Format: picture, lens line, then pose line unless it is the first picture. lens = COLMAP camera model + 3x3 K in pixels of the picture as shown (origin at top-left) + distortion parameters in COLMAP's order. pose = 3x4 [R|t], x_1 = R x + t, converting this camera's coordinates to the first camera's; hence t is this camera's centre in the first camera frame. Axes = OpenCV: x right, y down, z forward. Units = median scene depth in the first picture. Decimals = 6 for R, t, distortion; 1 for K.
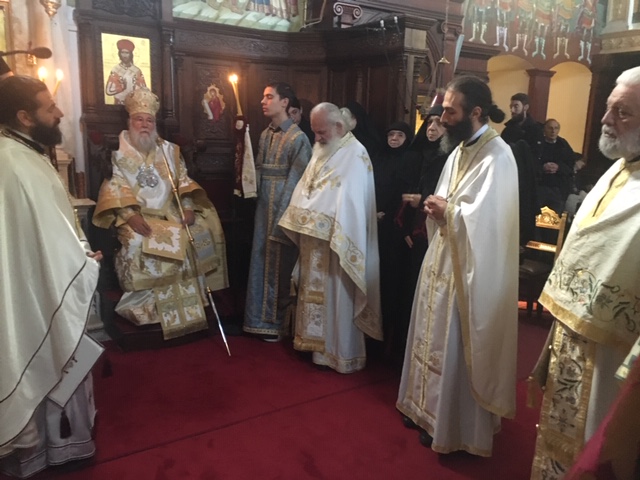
lens RADIAL K [[544.8, 0, 320.0], [0, 544.8, 240.0], [0, 0, 1]] dist [0.099615, -0.135255]
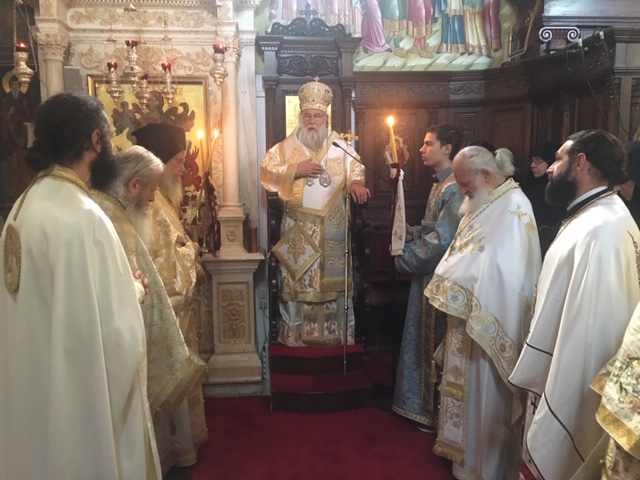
lens RADIAL K [[535.7, 0, 320.0], [0, 535.7, 232.4], [0, 0, 1]] dist [0.073511, -0.125959]
pose [[0.862101, 0.017739, -0.506425, 0.185118], [-0.066430, 0.994719, -0.078243, -0.040673], [0.502363, 0.101095, 0.858727, 0.183969]]
